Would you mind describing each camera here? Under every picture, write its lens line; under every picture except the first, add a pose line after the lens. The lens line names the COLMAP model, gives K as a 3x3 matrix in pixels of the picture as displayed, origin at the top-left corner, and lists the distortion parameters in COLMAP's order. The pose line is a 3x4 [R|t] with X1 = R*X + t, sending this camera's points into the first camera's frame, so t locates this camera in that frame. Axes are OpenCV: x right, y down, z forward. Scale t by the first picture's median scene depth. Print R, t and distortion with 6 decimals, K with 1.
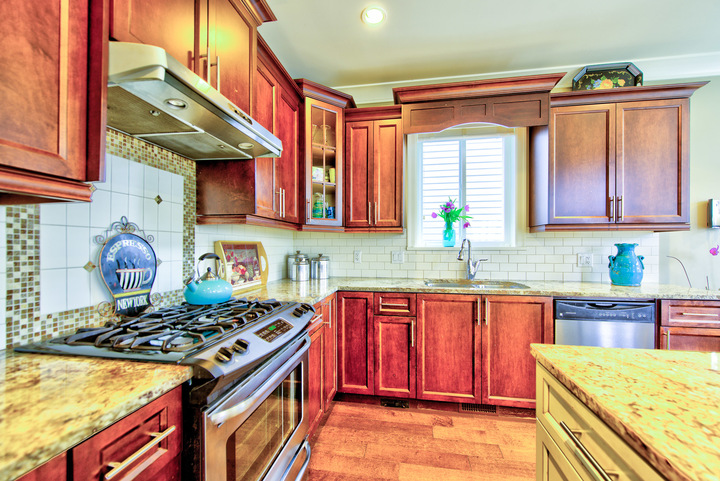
lens RADIAL K [[293.7, 0, 360.9], [0, 293.7, 246.9], [0, 0, 1]] dist [-0.004695, -0.000168]
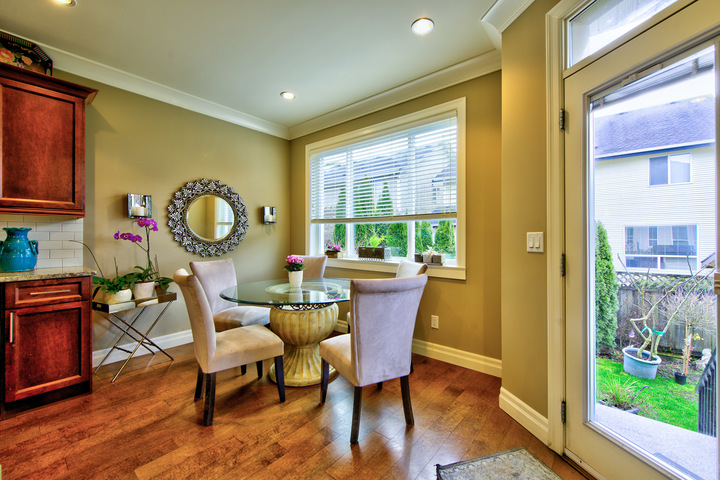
lens RADIAL K [[292.7, 0, 370.4], [0, 292.7, 240.0], [0, 0, 1]] dist [-0.004848, -0.000638]
pose [[0.486888, -0.005056, 0.873450, 0.665104], [0.003549, 0.999986, 0.003810, 0.029511], [-0.873457, 0.001245, 0.486899, -0.487701]]
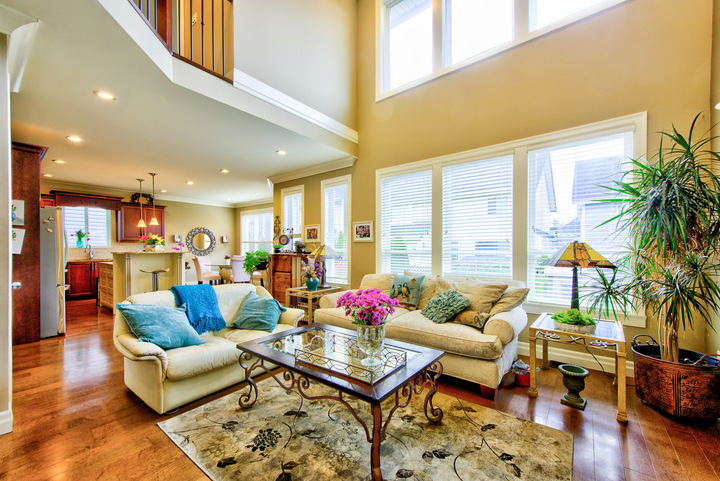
lens RADIAL K [[288.2, 0, 374.1], [0, 288.2, 253.0], [0, 0, 1]] dist [-0.000609, 0.000219]
pose [[0.456691, -0.017276, 0.889457, -0.995327], [0.001590, 0.999826, 0.018603, 0.009650], [-0.889624, -0.007081, 0.456639, -3.168637]]
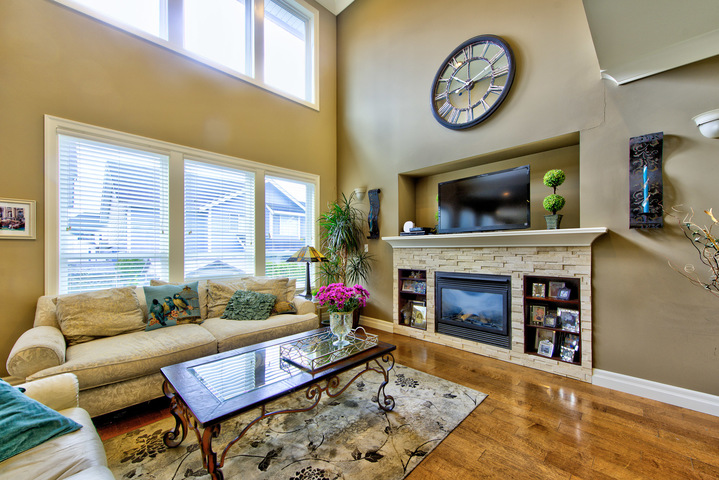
lens RADIAL K [[287.8, 0, 351.8], [0, 287.8, 256.0], [0, 0, 1]] dist [-0.000609, 0.000219]
pose [[-0.819143, -0.003184, 0.573580, -0.803049], [0.005162, 0.999903, 0.012923, 0.034261], [-0.573566, 0.013547, -0.819047, -1.362978]]
